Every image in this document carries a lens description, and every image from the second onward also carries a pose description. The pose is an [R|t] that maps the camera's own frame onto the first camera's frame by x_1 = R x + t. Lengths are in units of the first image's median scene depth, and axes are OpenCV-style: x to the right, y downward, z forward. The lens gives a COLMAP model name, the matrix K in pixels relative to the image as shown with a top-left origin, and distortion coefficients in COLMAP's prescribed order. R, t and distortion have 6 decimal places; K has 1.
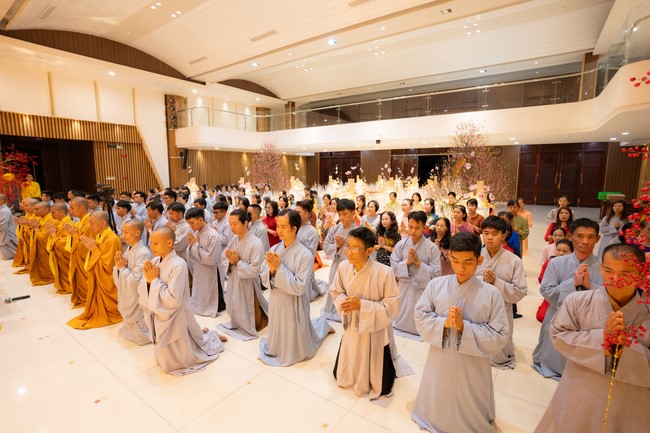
lens RADIAL K [[323.0, 0, 326.8], [0, 323.0, 214.8], [0, 0, 1]] dist [-0.087952, 0.046228]
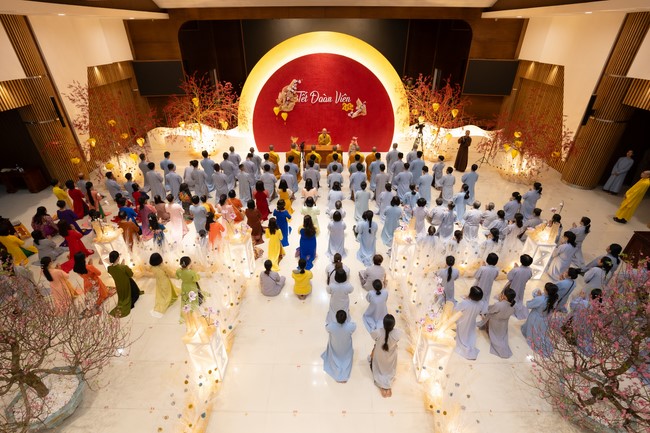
lens RADIAL K [[323.0, 0, 326.8], [0, 323.0, 214.8], [0, 0, 1]] dist [-0.087952, 0.046228]
pose [[-0.830360, 0.295271, -0.472565, 0.157983], [-0.076736, 0.779392, 0.621820, -0.405368], [0.551919, 0.552597, -0.624517, 1.014784]]
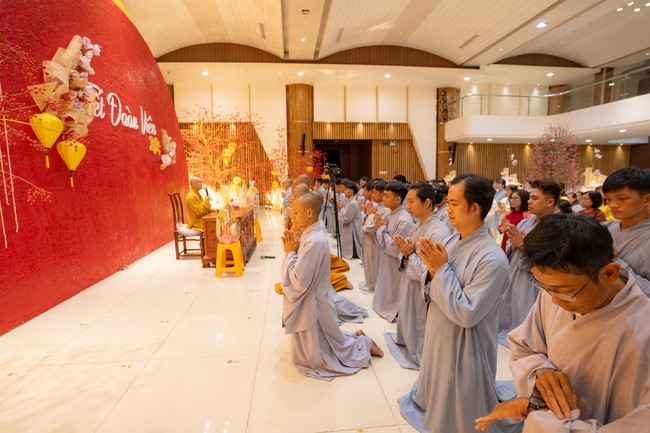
lens RADIAL K [[323.0, 0, 326.8], [0, 323.0, 214.8], [0, 0, 1]] dist [-0.087952, 0.046228]
pose [[0.649055, 0.077967, -0.756736, 0.044716], [-0.089565, 0.995648, 0.025762, 0.018378], [0.755451, 0.051056, 0.653213, 0.127581]]
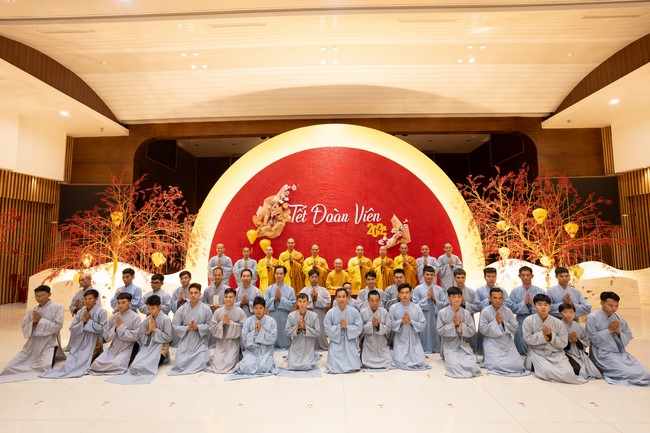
lens RADIAL K [[326.9, 0, 322.8], [0, 326.9, 216.3], [0, 0, 1]] dist [-0.083854, 0.045664]
pose [[-0.840767, -0.033770, -0.540343, -0.073347], [-0.065262, 0.997097, 0.039231, -0.089639], [0.537450, 0.068248, -0.840530, 0.674528]]
